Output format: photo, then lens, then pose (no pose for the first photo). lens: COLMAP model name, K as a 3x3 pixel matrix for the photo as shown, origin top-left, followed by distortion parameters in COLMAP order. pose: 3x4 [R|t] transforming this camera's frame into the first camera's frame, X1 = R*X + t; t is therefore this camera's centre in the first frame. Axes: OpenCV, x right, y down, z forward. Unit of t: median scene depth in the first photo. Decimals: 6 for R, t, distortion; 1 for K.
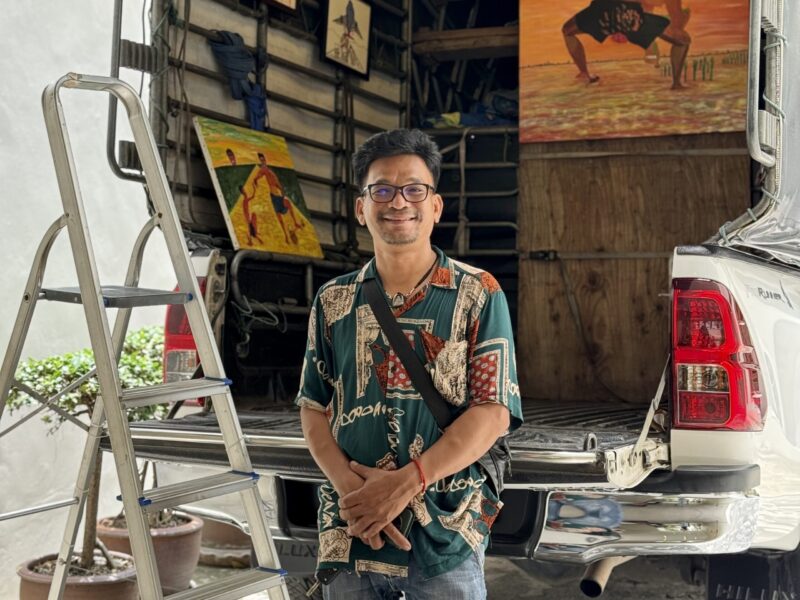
lens RADIAL K [[1538.8, 0, 400.0], [0, 1538.8, 300.0], [0, 0, 1]] dist [0.058343, -0.010441]
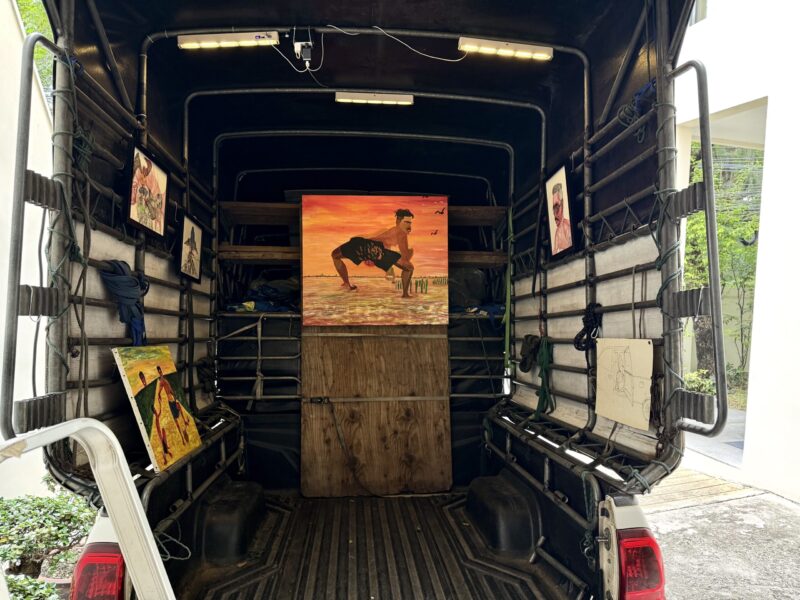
lens RADIAL K [[566.7, 0, 400.0], [0, 566.7, 300.0], [0, 0, 1]] dist [0.135207, 0.000591]
pose [[0.854891, 0.007210, 0.518757, -0.136982], [-0.003070, 0.999956, -0.008840, -0.126789], [-0.518798, 0.005965, 0.854876, 0.481335]]
